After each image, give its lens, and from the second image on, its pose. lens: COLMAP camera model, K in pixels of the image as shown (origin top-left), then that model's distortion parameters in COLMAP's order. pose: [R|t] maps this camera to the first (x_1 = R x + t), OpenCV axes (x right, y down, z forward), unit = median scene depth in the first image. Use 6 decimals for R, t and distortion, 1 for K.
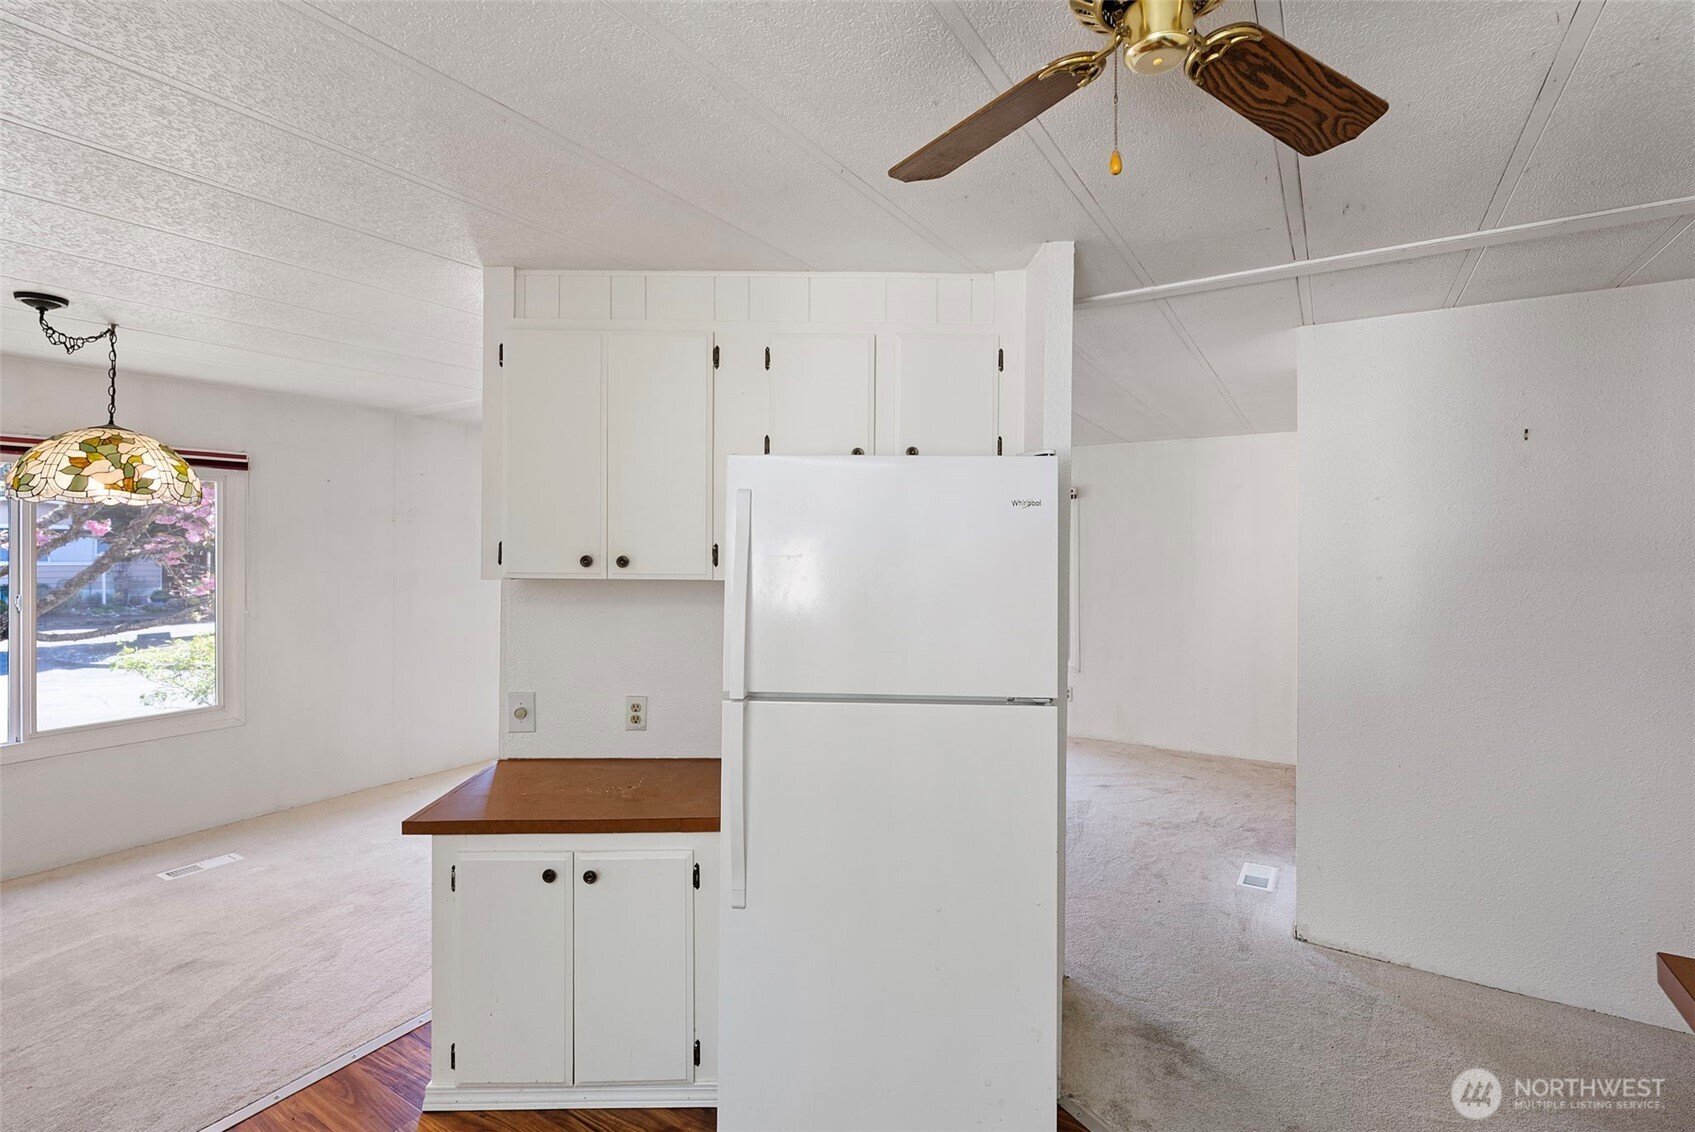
lens RADIAL K [[784.6, 0, 847.5], [0, 784.6, 566.0], [0, 0, 1]] dist [0.009685, 0.000015]
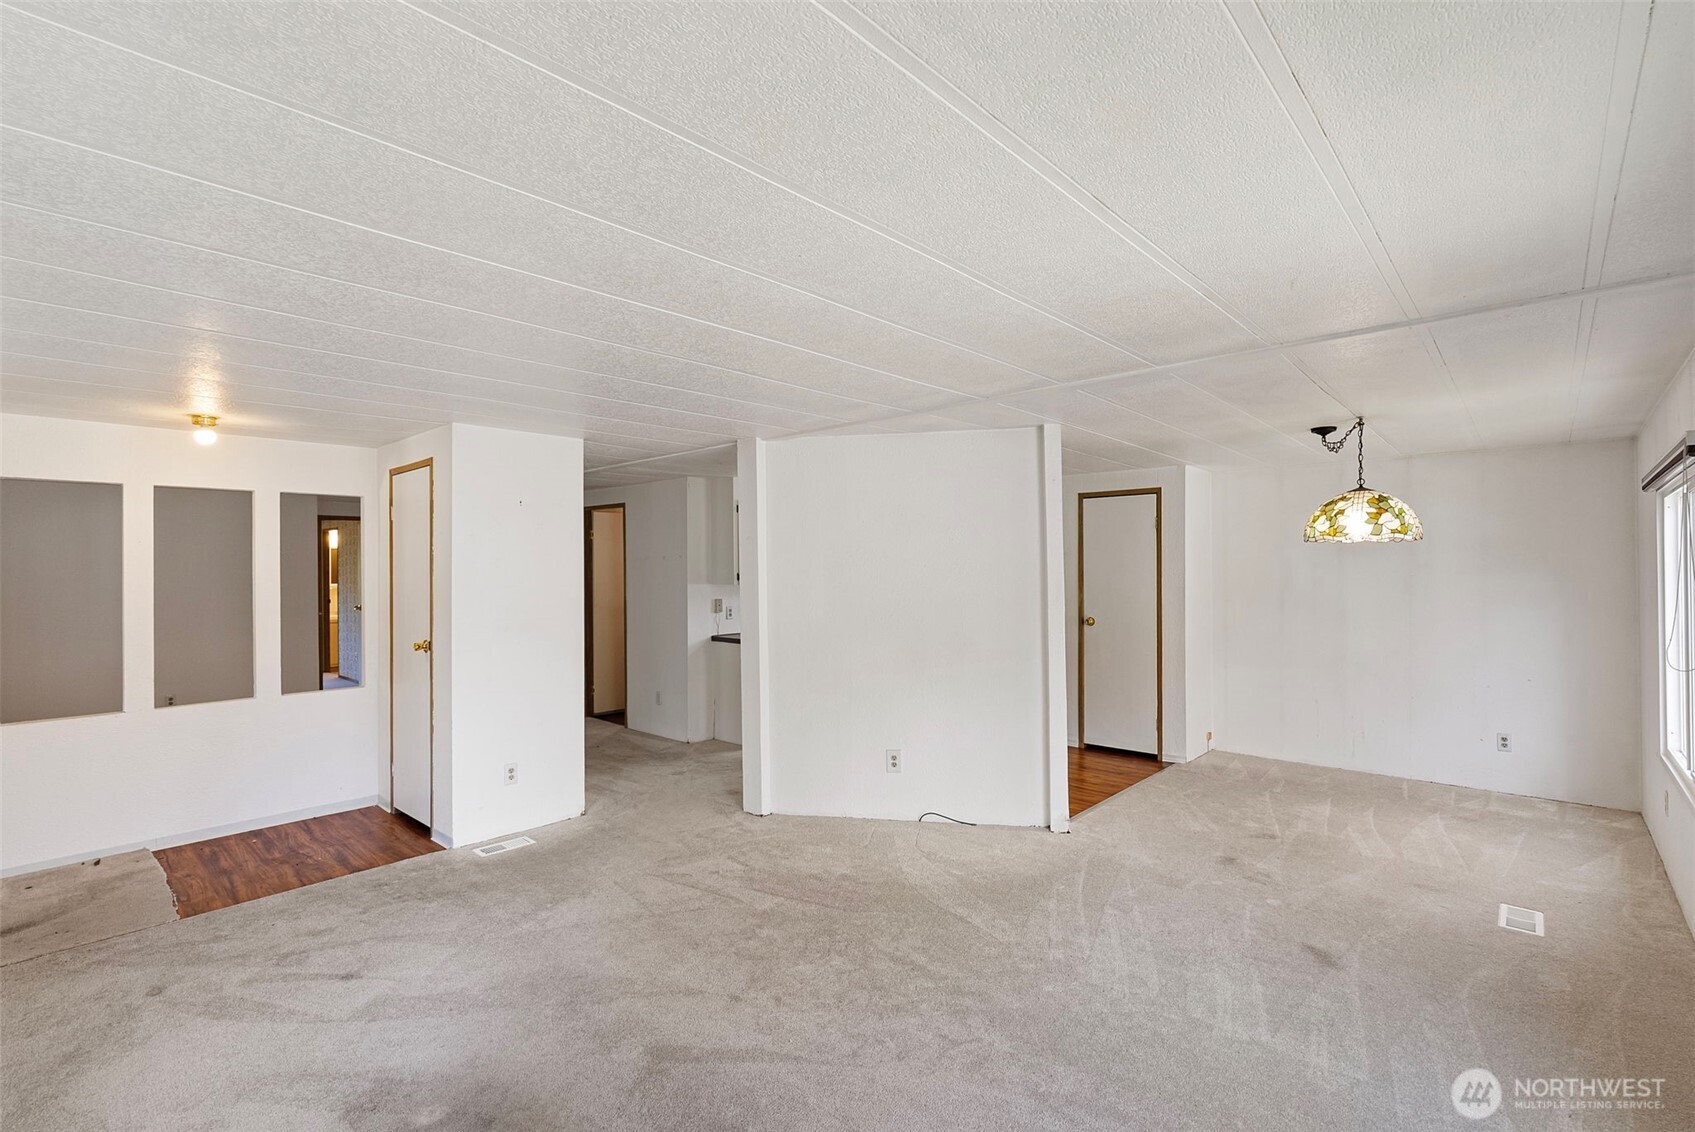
lens RADIAL K [[784.6, 0, 847.5], [0, 784.6, 566.0], [0, 0, 1]] dist [0.009685, 0.000015]
pose [[-0.985071, 0.001313, 0.172141, -0.159073], [0.005167, 0.999746, 0.021943, -0.044956], [-0.172069, 0.022505, -0.984828, 1.613872]]
